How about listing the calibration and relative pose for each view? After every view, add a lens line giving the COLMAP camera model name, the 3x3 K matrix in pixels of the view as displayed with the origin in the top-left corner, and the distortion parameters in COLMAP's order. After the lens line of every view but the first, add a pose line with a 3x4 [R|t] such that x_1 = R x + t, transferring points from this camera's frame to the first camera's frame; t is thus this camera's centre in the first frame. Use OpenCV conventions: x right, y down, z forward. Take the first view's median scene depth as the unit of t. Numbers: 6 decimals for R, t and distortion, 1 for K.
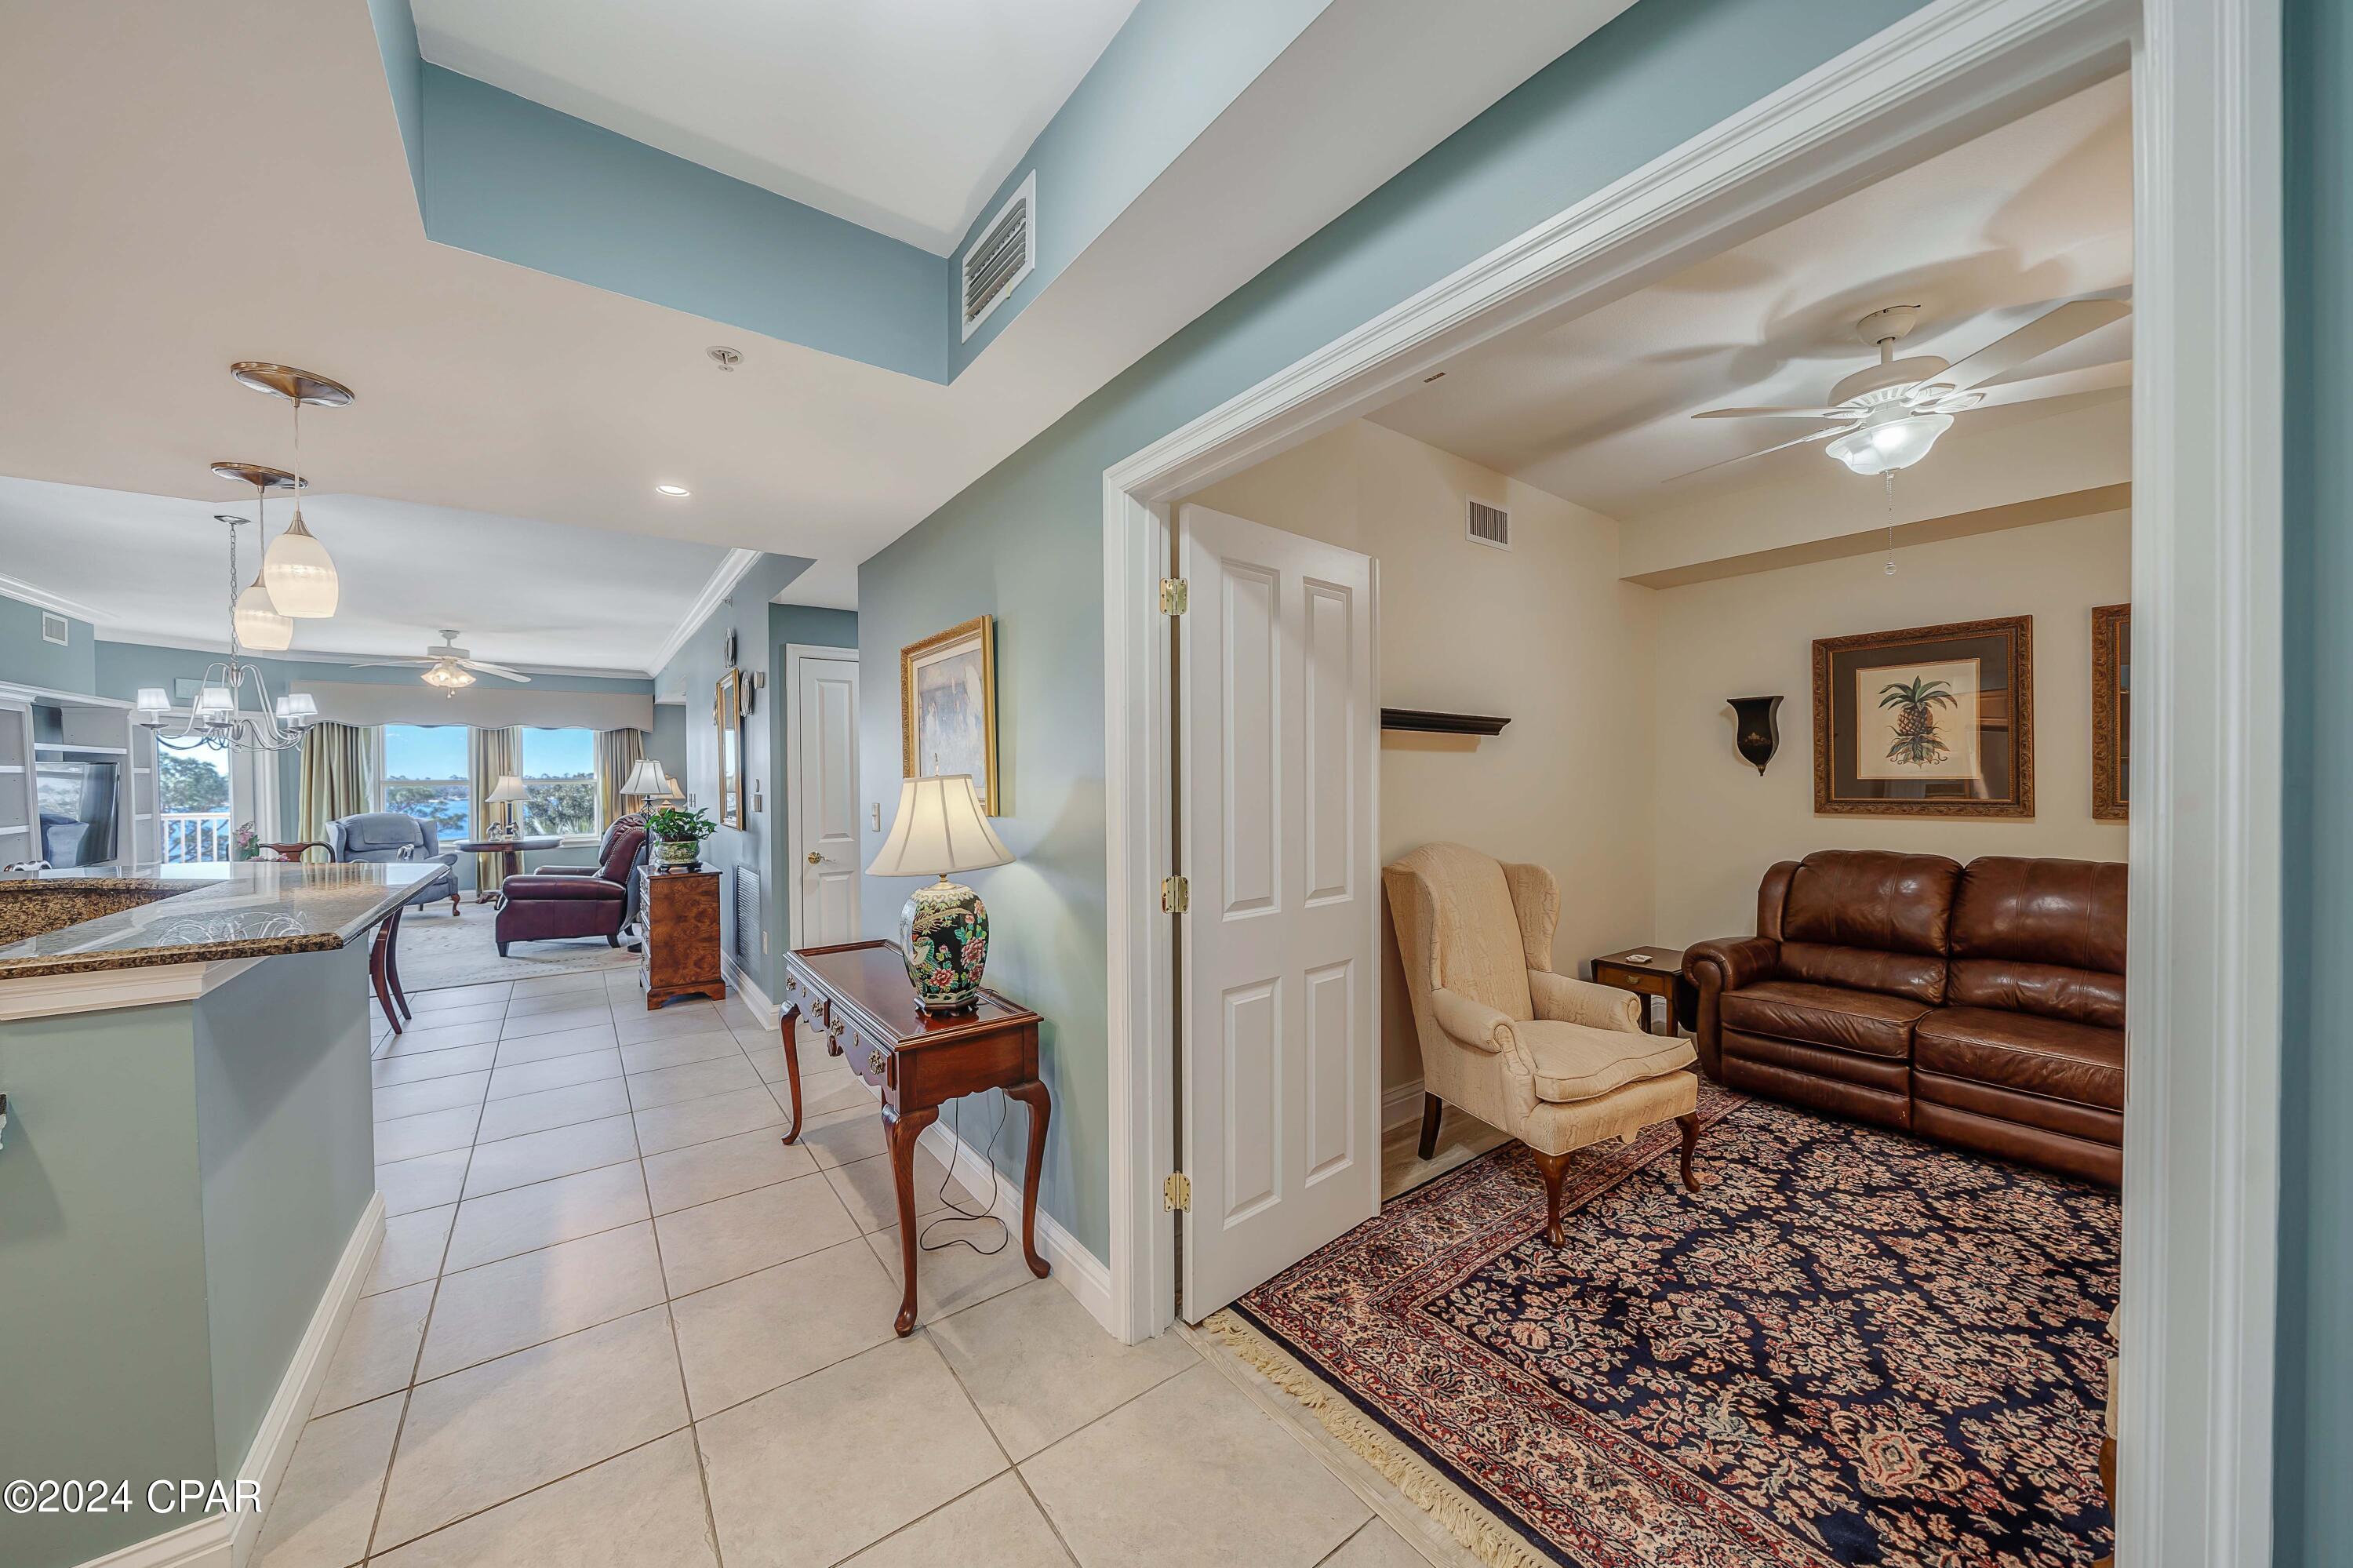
lens RADIAL K [[807.6, 0, 1163.1], [0, 807.6, 784.8], [0, 0, 1]] dist [-0.004428, -0.000307]
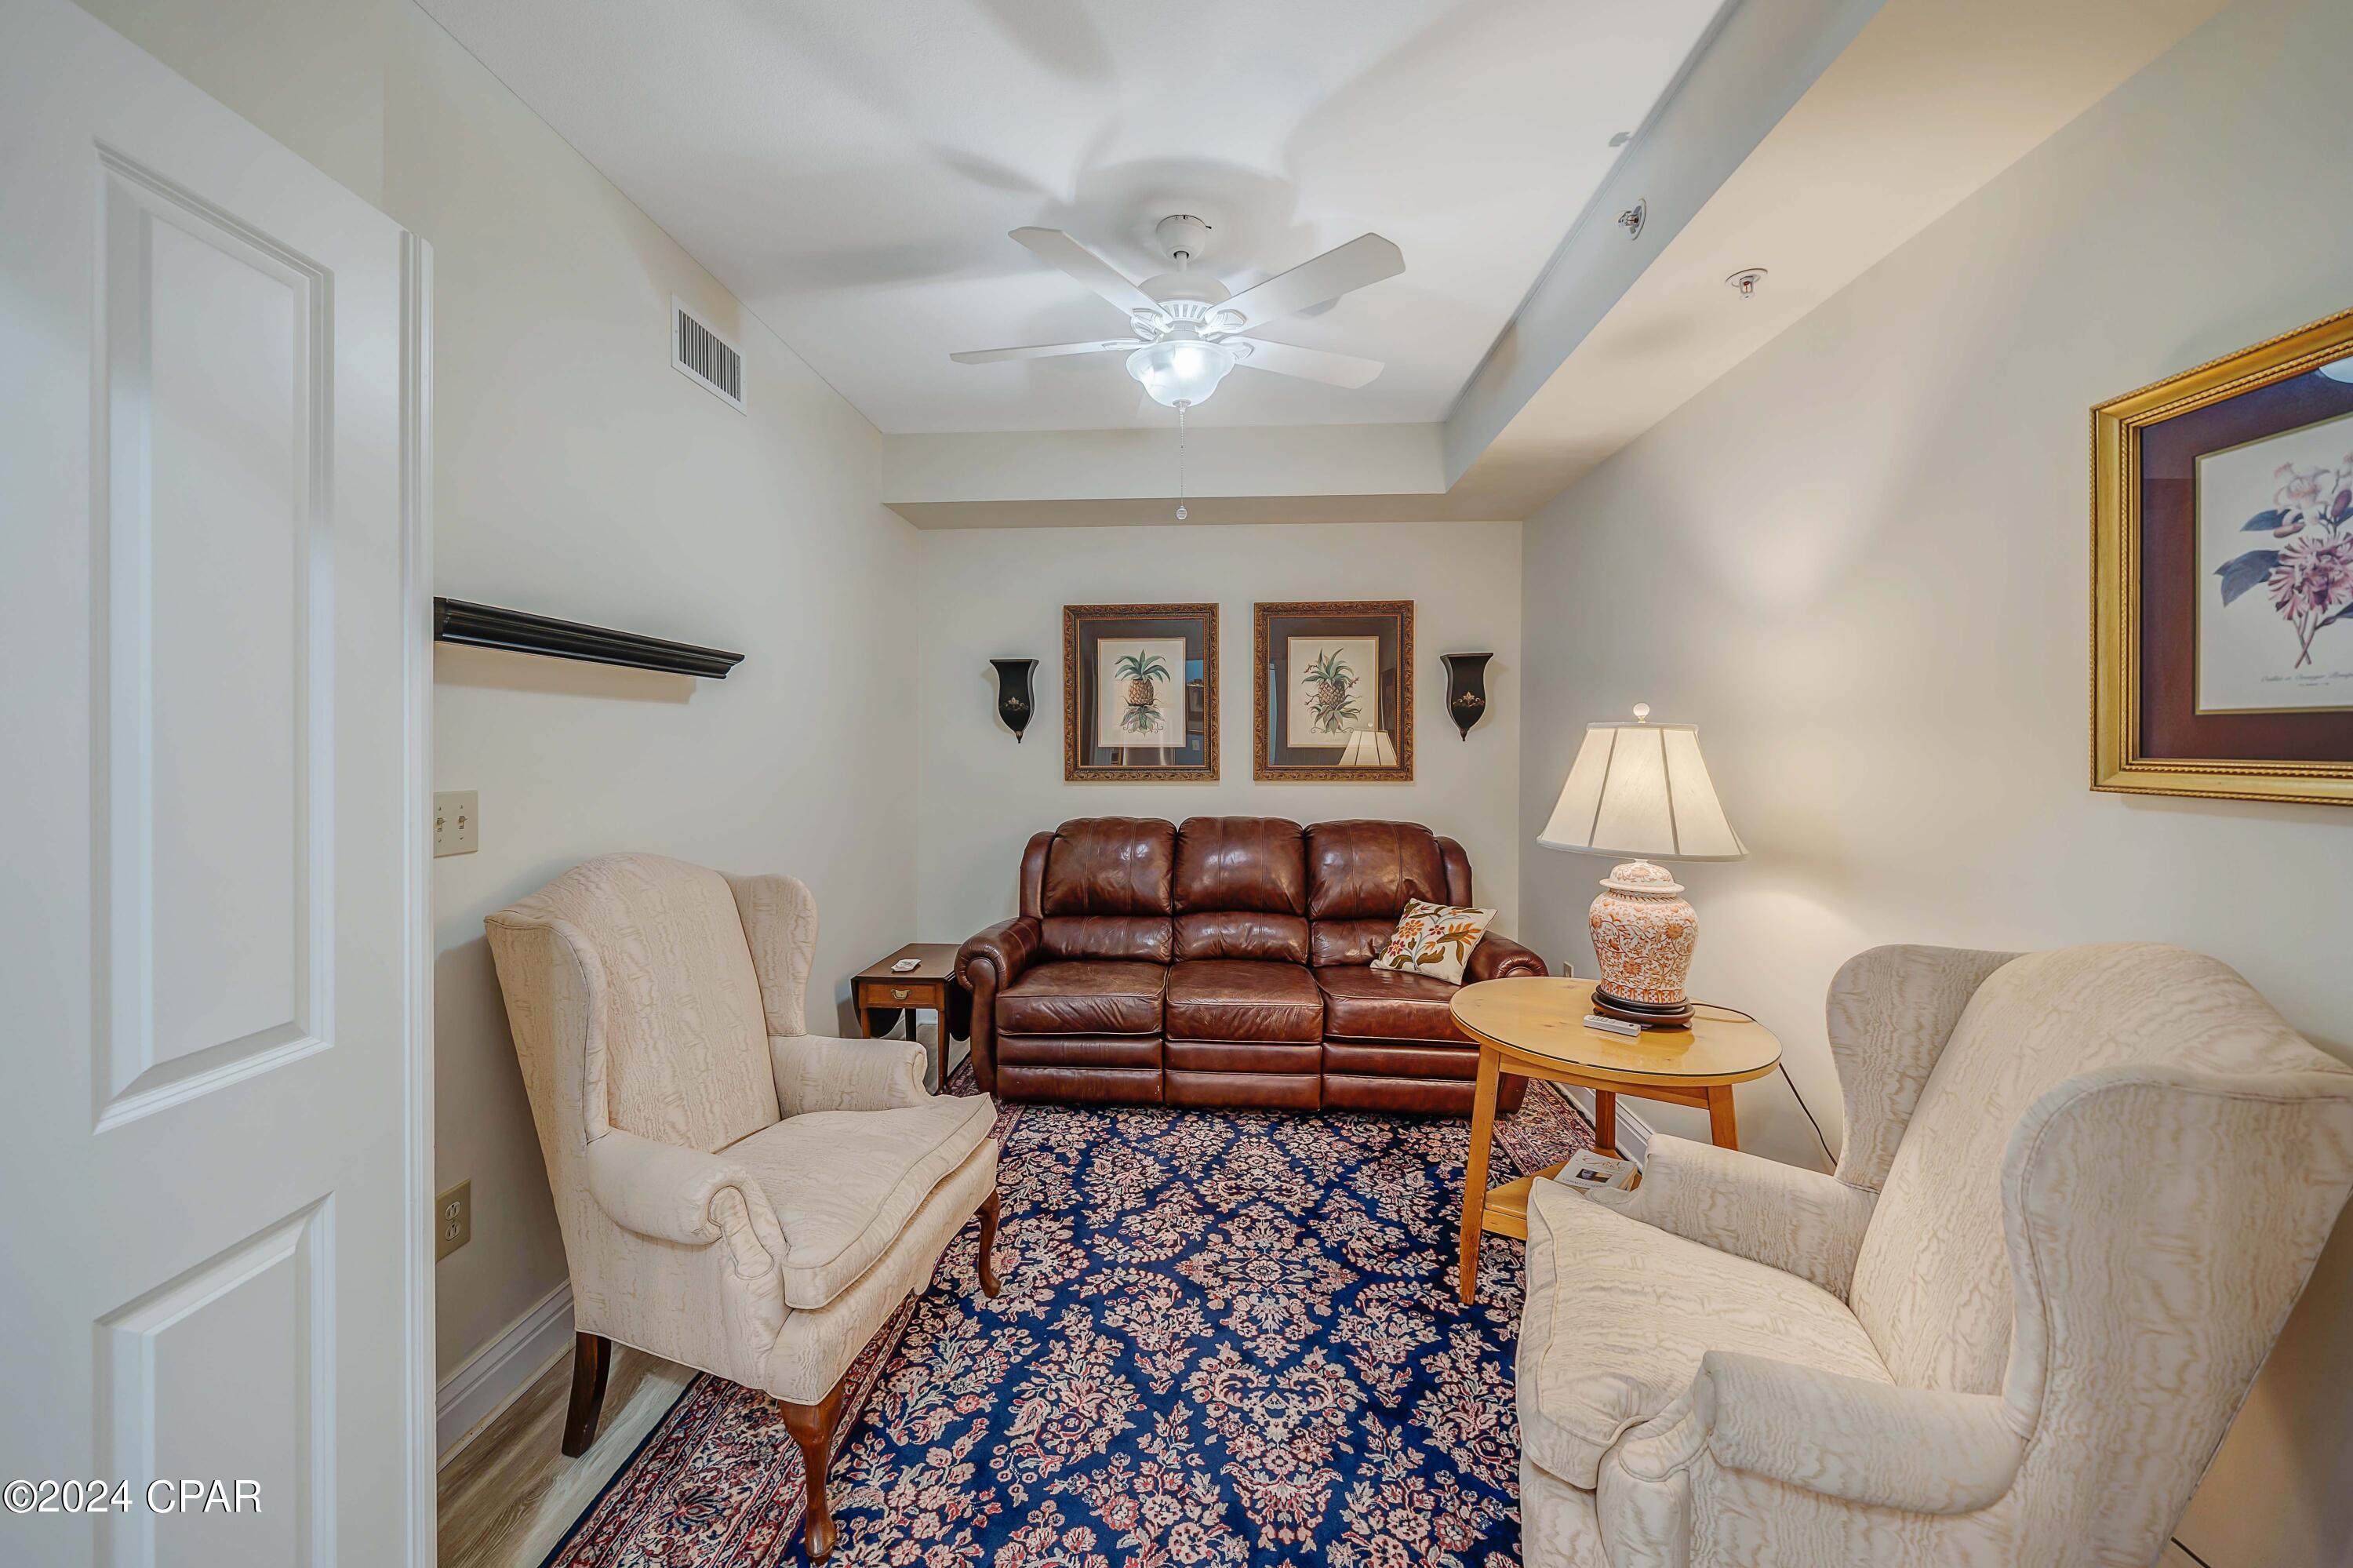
lens RADIAL K [[828.6, 0, 1173.3], [0, 828.6, 741.2], [0, 0, 1]] dist [-0.003396, -0.000096]
pose [[0.636982, 0.006613, 0.770850, 0.153360], [0.002555, 0.999940, -0.010689, -0.003420], [-0.770874, 0.008779, 0.636927, 0.343638]]
